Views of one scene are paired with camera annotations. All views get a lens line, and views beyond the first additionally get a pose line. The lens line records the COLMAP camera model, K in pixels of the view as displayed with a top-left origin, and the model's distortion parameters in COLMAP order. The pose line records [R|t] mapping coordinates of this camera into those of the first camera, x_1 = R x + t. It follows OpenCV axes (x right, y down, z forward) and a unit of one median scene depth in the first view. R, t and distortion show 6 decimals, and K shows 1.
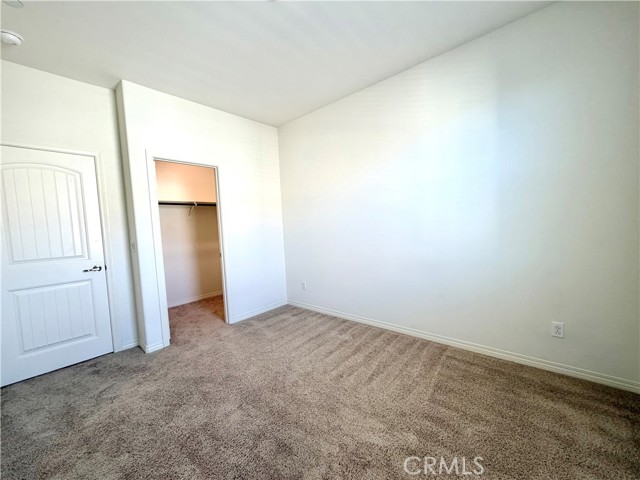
lens RADIAL K [[255.7, 0, 320.0], [0, 255.7, 240.0], [0, 0, 1]] dist [0.000625, -0.000233]
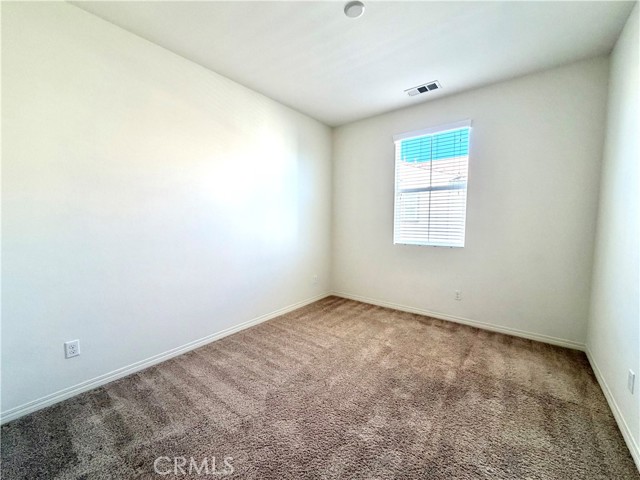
lens RADIAL K [[255.7, 0, 320.0], [0, 255.7, 240.0], [0, 0, 1]] dist [0.000625, -0.000233]
pose [[-0.053881, -0.028537, 0.998140, -3.445703], [0.065790, 0.997318, 0.032065, -0.082535], [-0.996378, 0.067396, -0.051859, 3.315437]]
